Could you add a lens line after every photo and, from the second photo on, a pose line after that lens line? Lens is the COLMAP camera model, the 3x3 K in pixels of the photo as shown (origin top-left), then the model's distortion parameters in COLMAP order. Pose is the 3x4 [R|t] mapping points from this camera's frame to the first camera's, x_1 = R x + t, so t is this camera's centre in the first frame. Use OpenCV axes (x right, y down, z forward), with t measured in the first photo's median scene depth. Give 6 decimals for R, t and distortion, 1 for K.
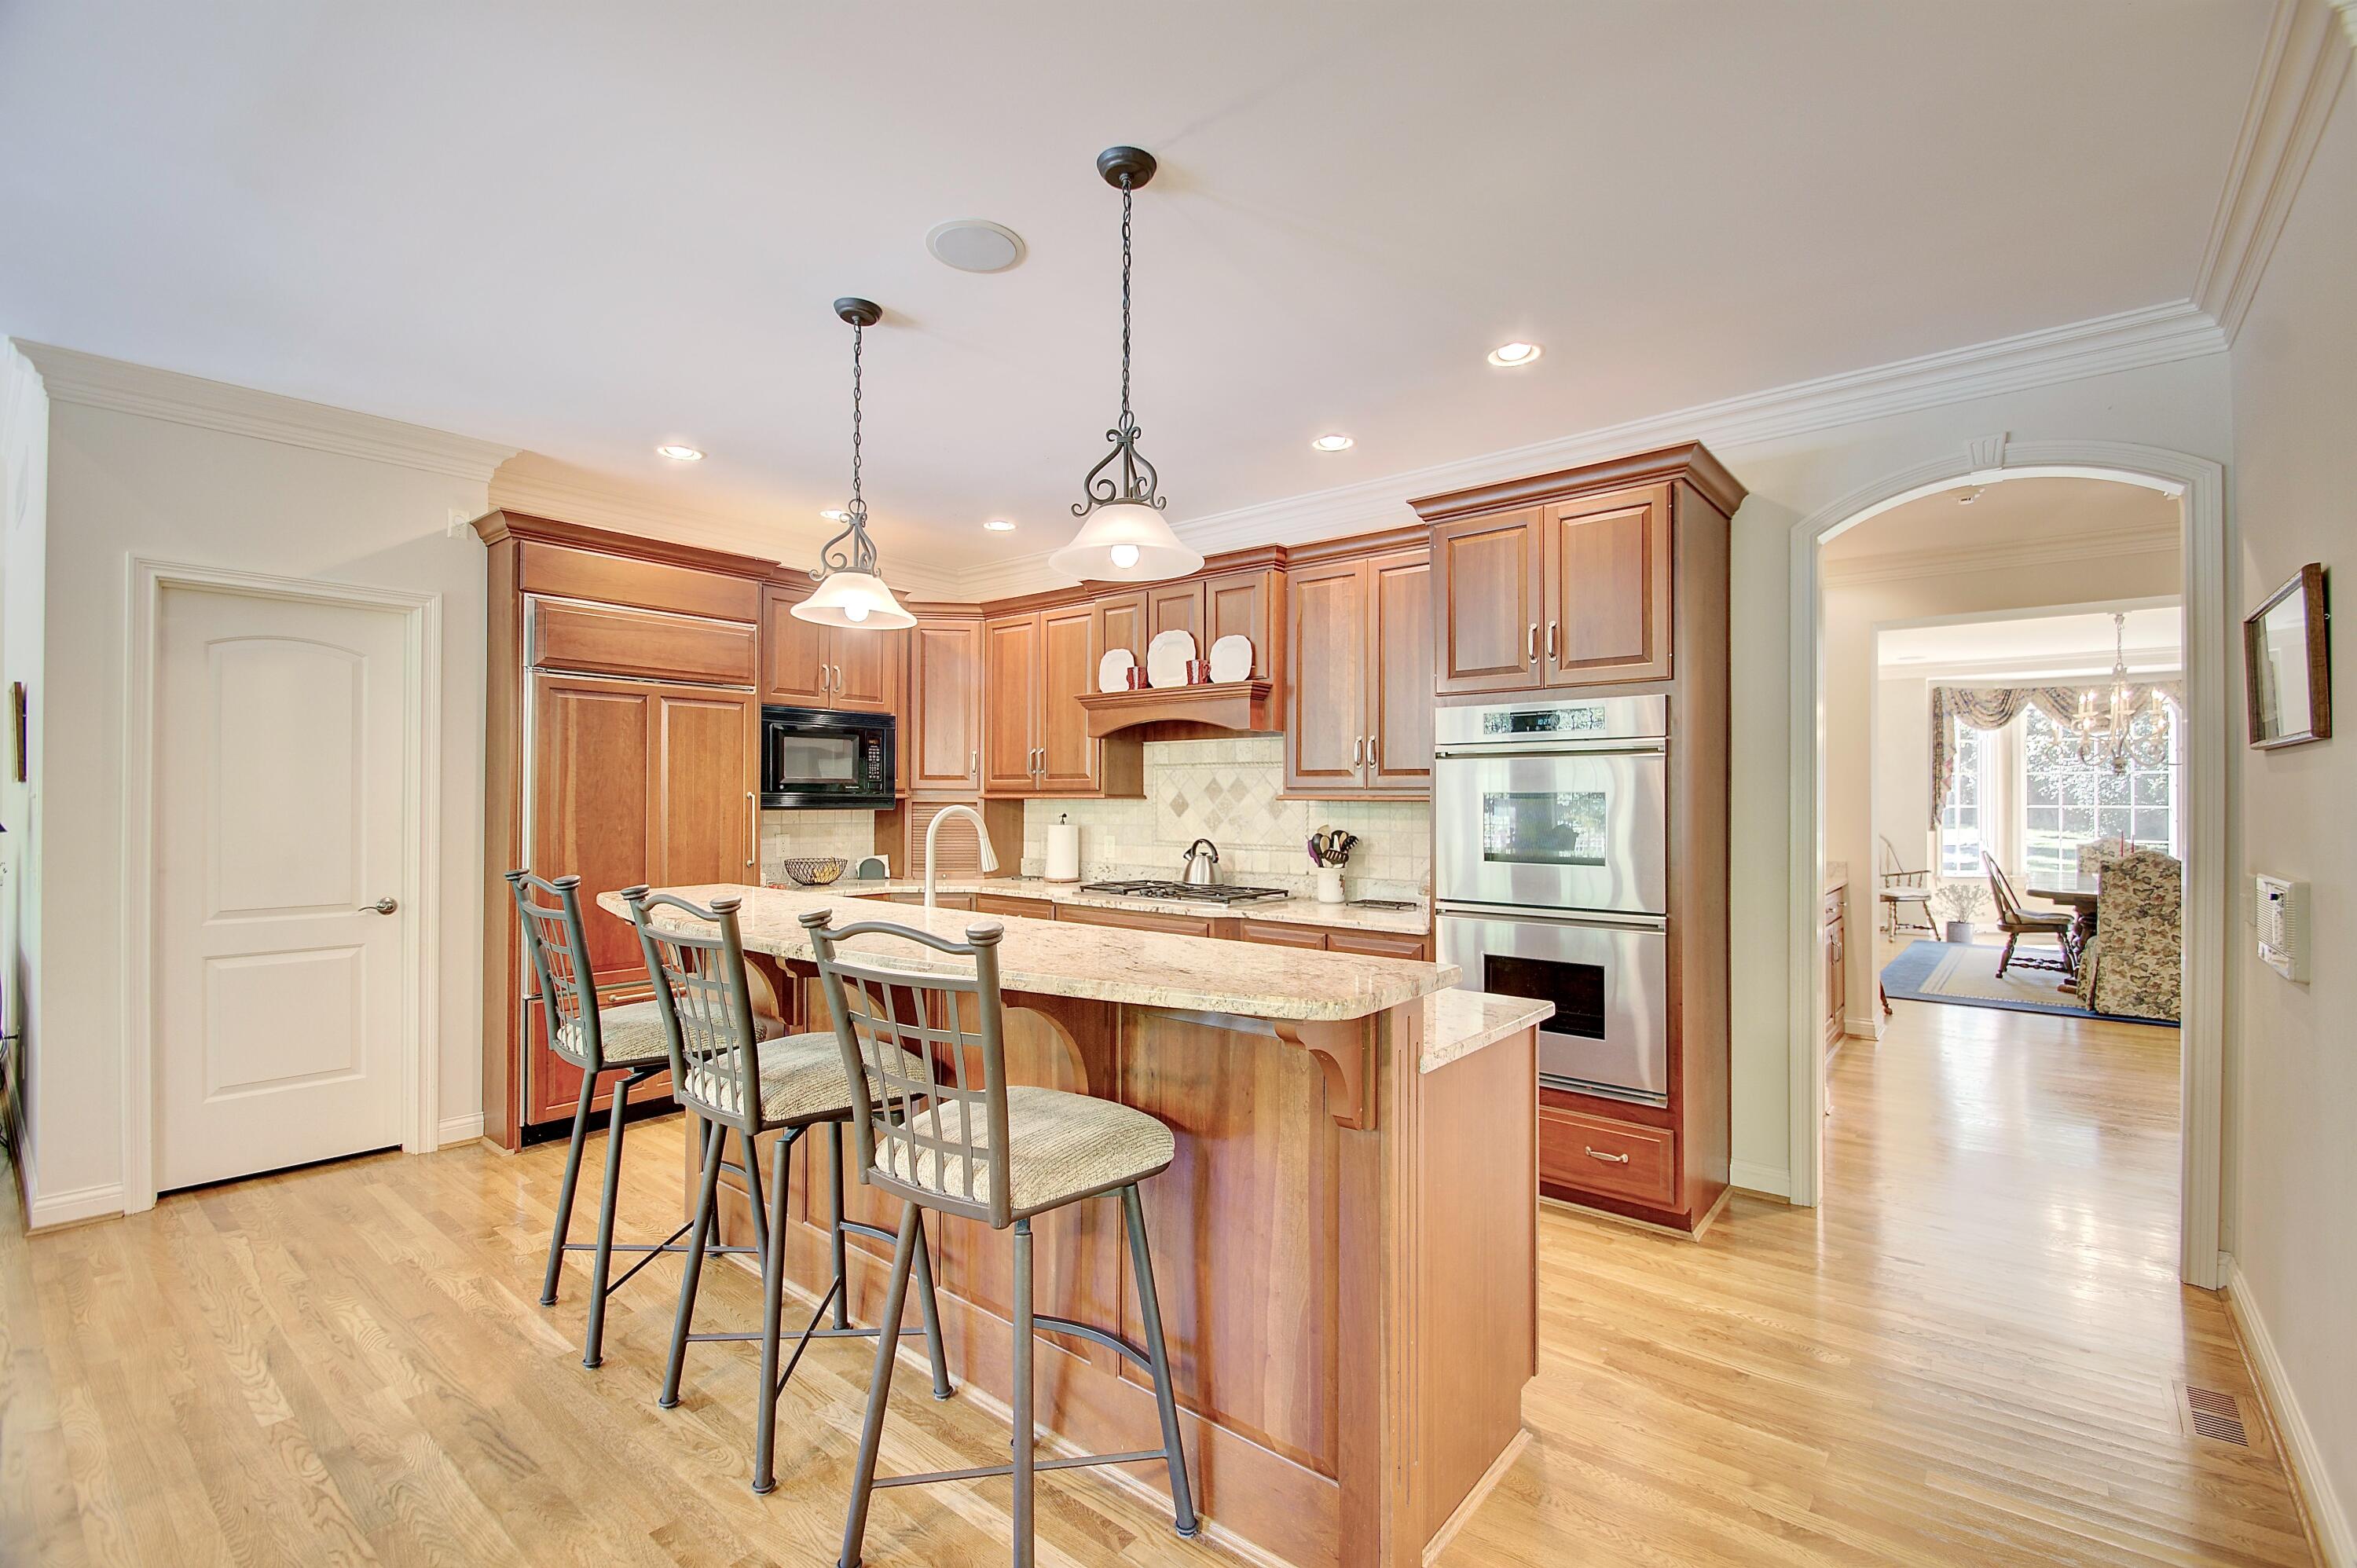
lens RADIAL K [[1041.2, 0, 1178.5], [0, 1041.2, 784.0], [0, 0, 1]] dist [0.000974, 0.000108]
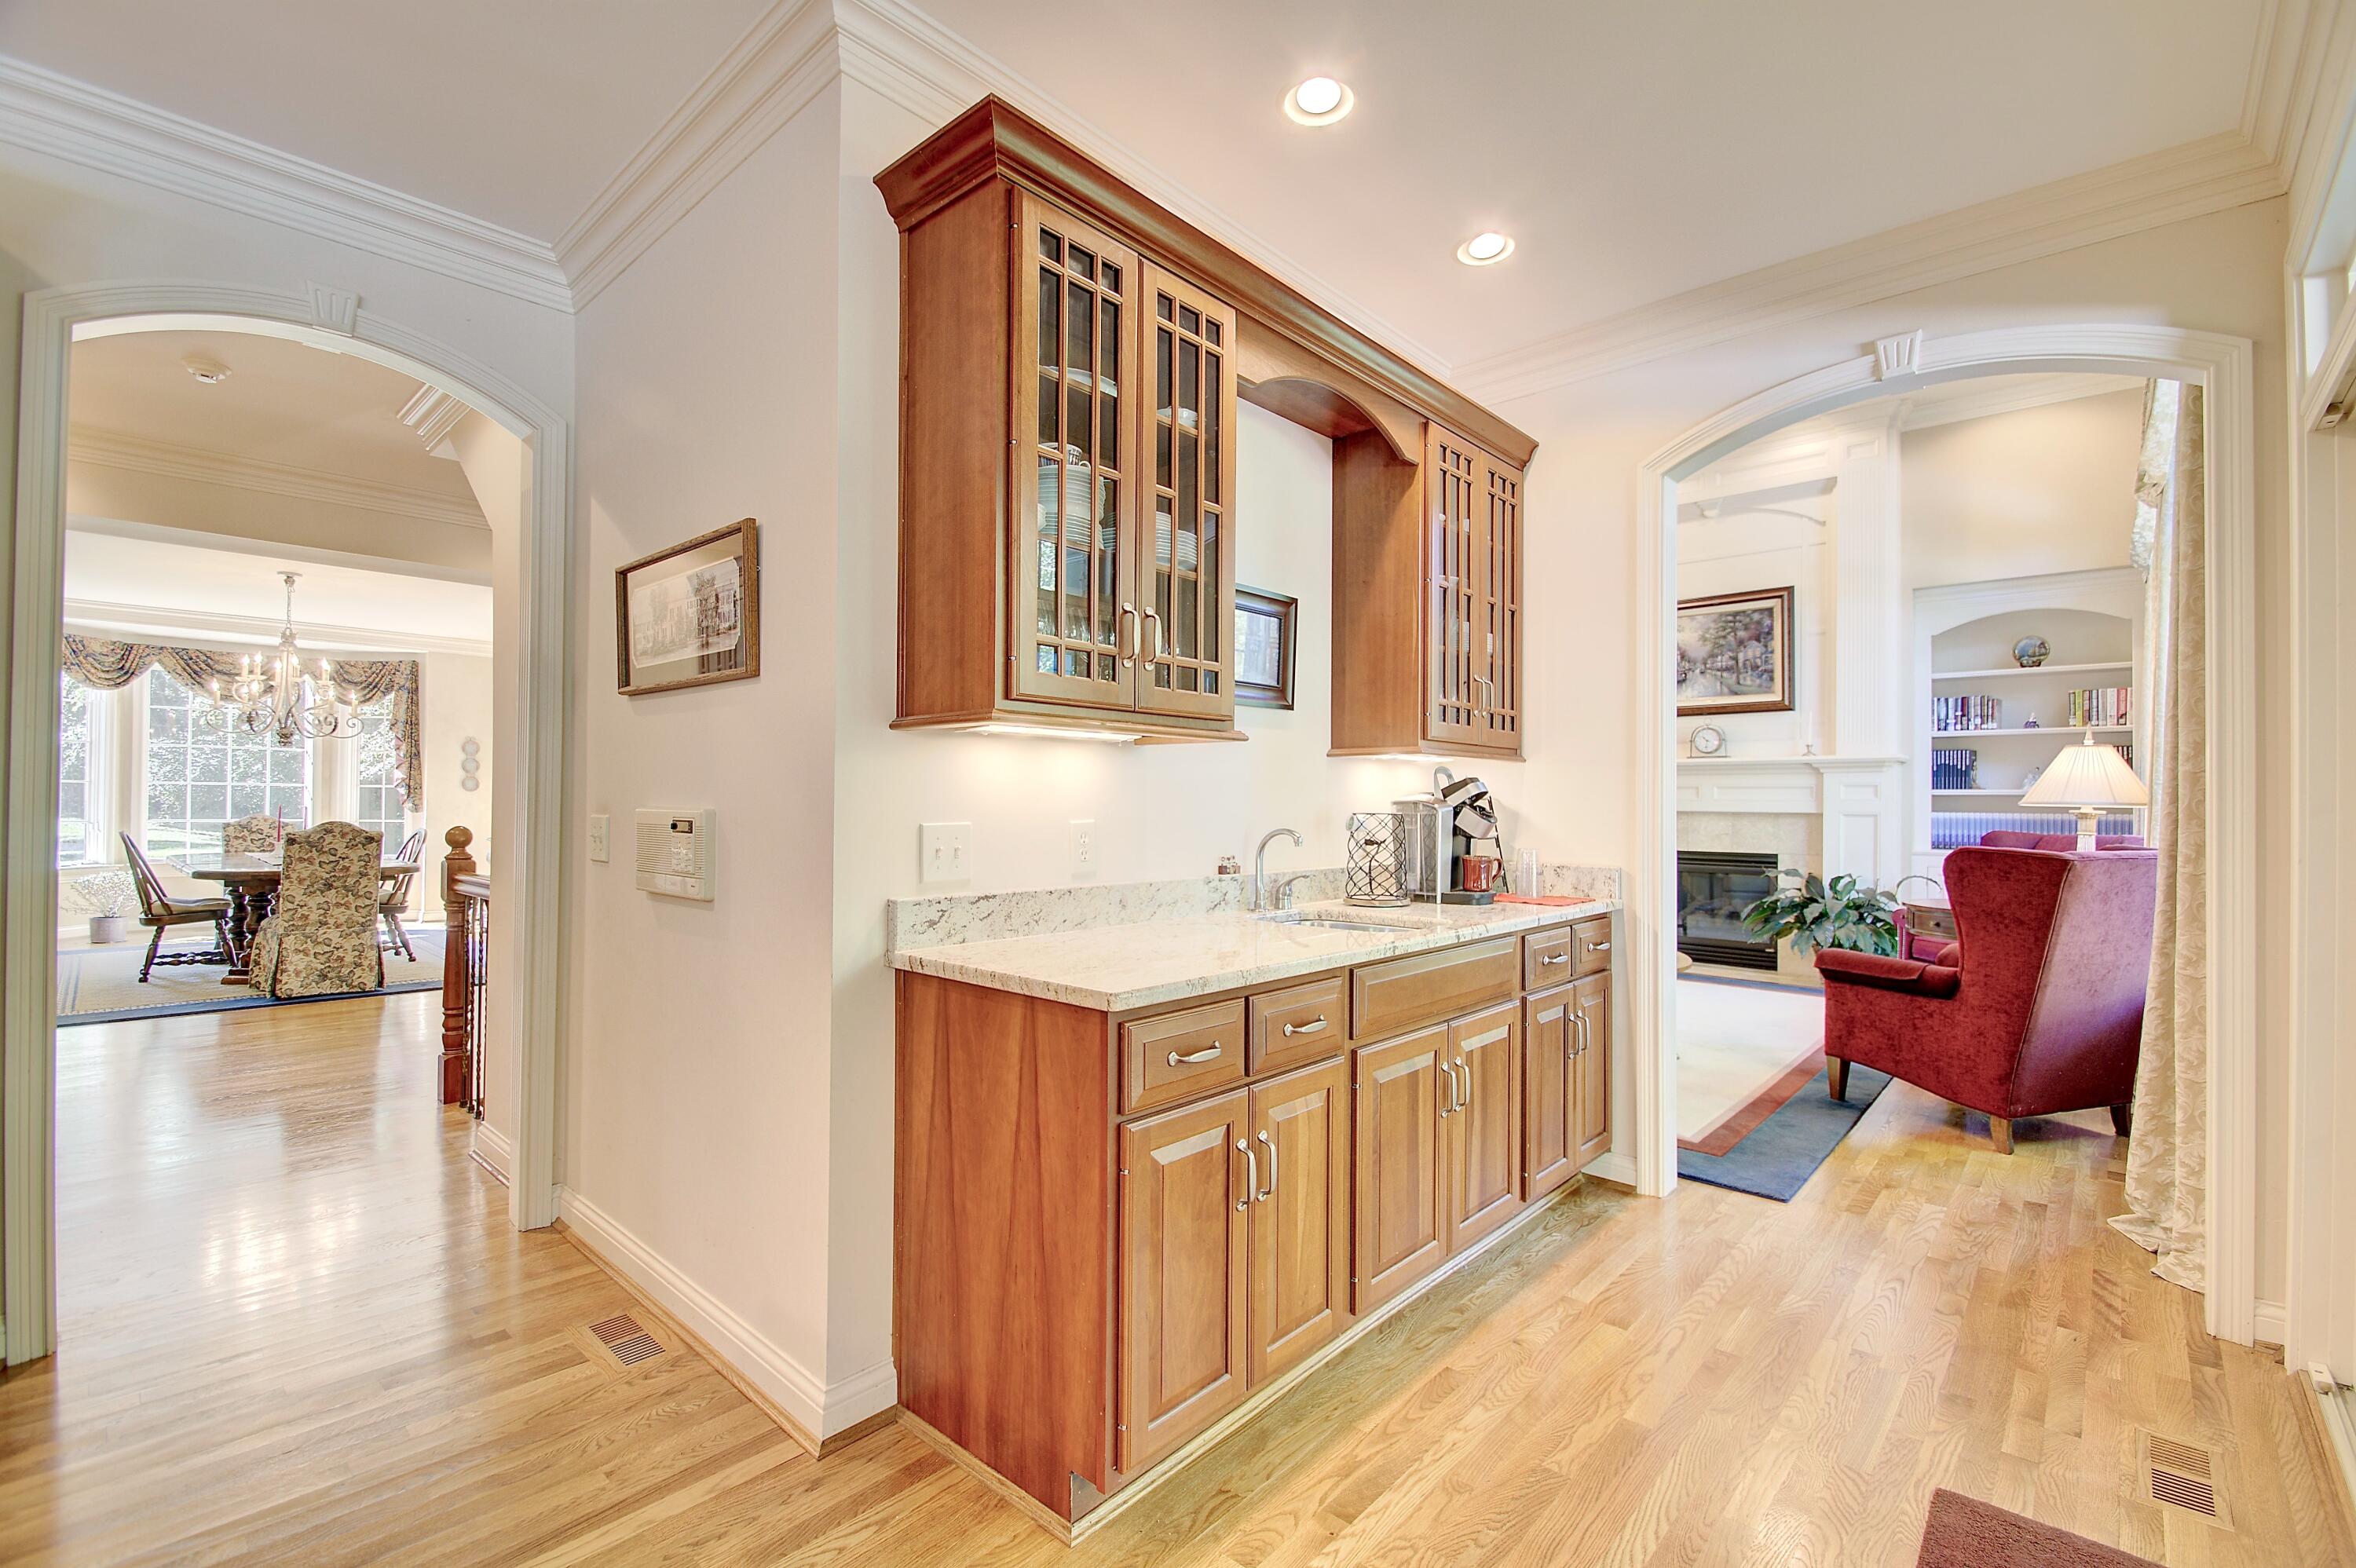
lens RADIAL K [[1024.8, 0, 1190.6], [0, 1024.8, 798.5], [0, 0, 1]] dist [0.001806, -0.011064]
pose [[0.031615, 0.009472, 0.999455, 0.006072], [-0.026564, 0.999610, -0.008633, 0.028975], [-0.999147, -0.026277, 0.031855, 0.169444]]
